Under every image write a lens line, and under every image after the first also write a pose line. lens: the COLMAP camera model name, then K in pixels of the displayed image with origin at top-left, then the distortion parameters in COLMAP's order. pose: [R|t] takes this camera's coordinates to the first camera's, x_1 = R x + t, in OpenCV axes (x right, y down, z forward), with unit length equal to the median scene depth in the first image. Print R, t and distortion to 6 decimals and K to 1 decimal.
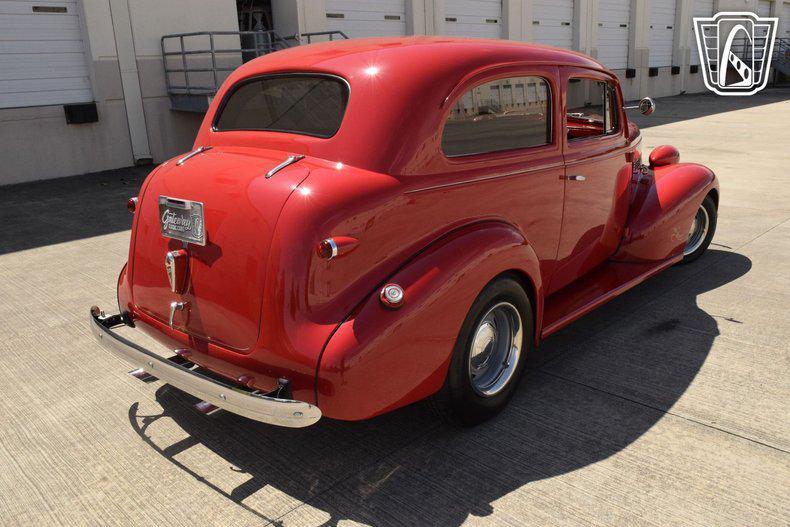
lens RADIAL K [[647.6, 0, 394.8], [0, 647.6, 265.3], [0, 0, 1]] dist [-0.027700, 0.008300]
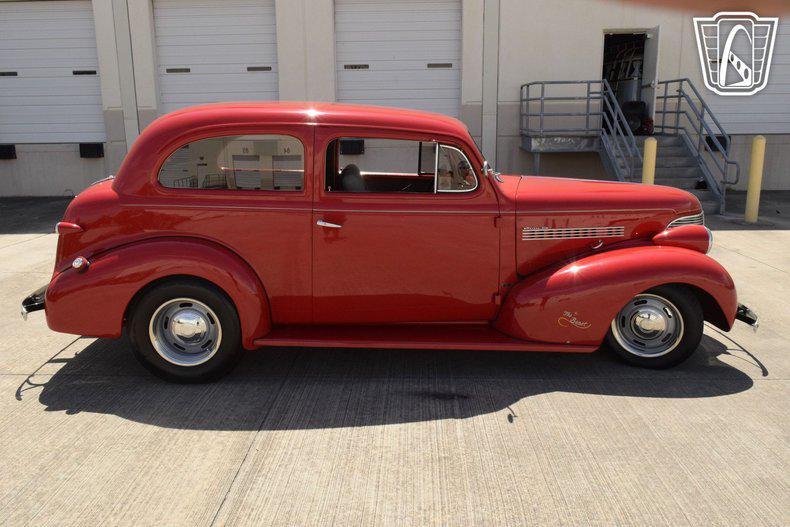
lens RADIAL K [[612.9, 0, 395.7], [0, 612.9, 266.8], [0, 0, 1]] dist [-0.020652, 0.010384]
pose [[0.688737, 0.198282, -0.697371, 1.243756], [-0.226423, 0.972591, 0.052914, -0.162121], [0.688748, 0.121457, 0.714755, 0.342942]]
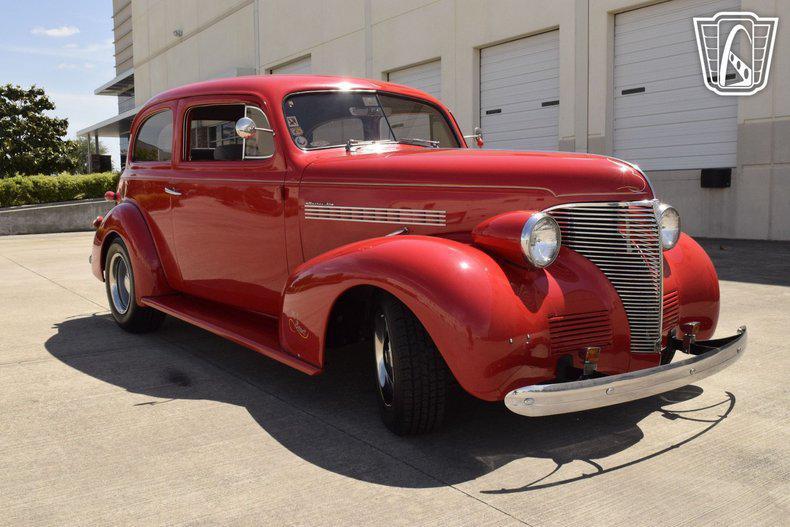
lens RADIAL K [[728.5, 0, 392.3], [0, 728.5, 269.1], [0, 0, 1]] dist [-0.026238, 0.000000]
pose [[-0.174030, 0.151485, -0.973019, 1.662588], [-0.257605, 0.946685, 0.193459, -0.395050], [0.950449, 0.284322, -0.125728, 1.731979]]
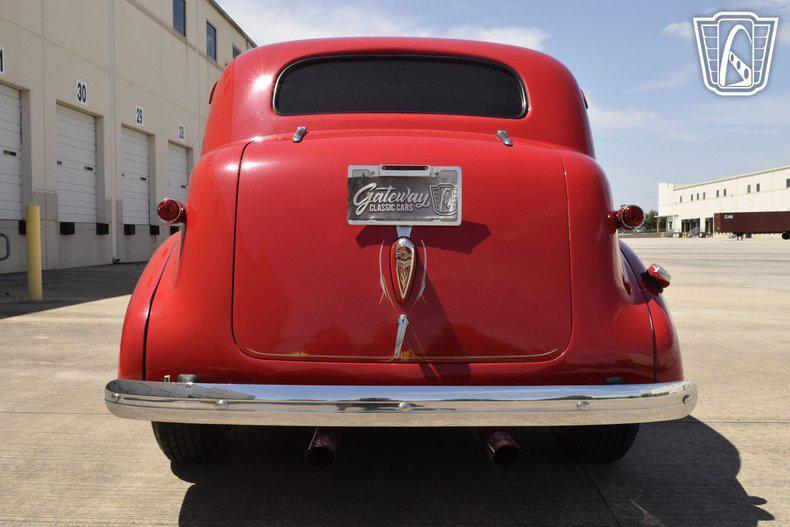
lens RADIAL K [[750.6, 0, 396.3], [0, 750.6, 264.5], [0, 0, 1]] dist [-0.012210, 0.000000]
pose [[0.736628, 0.018119, 0.676056, -0.754082], [0.162906, 0.965453, -0.203377, 0.142032], [-0.656385, 0.259947, 0.708228, 0.376972]]
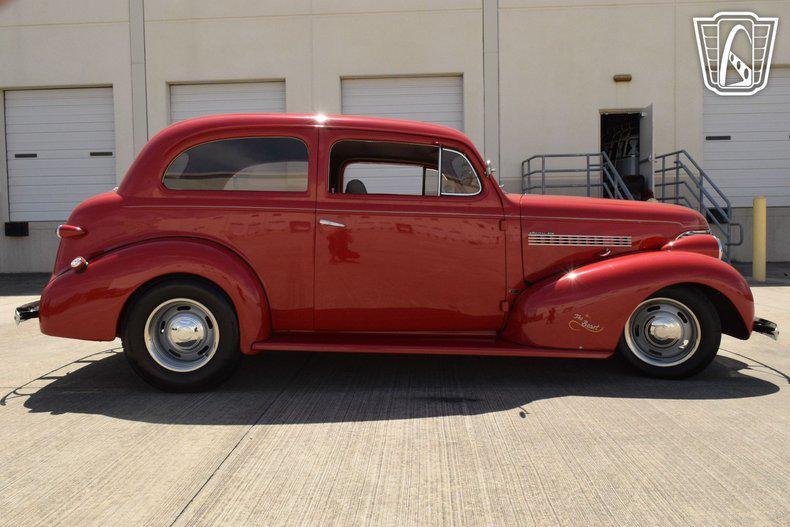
lens RADIAL K [[612.9, 0, 396.2], [0, 612.9, 264.7], [0, 0, 1]] dist [-0.020652, 0.010384]
pose [[0.682985, 0.076430, -0.726423, 1.254832], [-0.222519, 0.969010, -0.107259, 0.025162], [0.695713, 0.234899, 0.678827, 0.398260]]
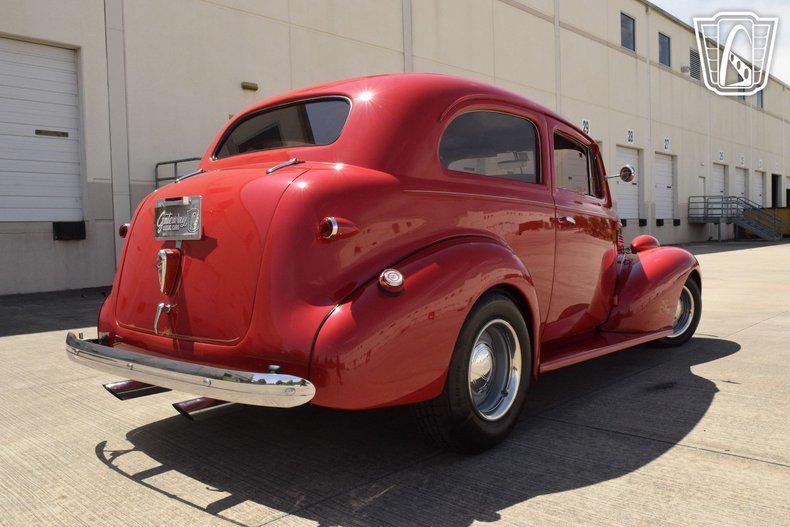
lens RADIAL K [[647.6, 0, 395.3], [0, 647.6, 264.0], [0, 0, 1]] dist [-0.027700, 0.008300]
pose [[0.999293, 0.018876, 0.032514, -0.023382], [-0.010493, 0.970488, -0.240920, 0.196340], [-0.036102, 0.240409, 0.970000, 0.037719]]
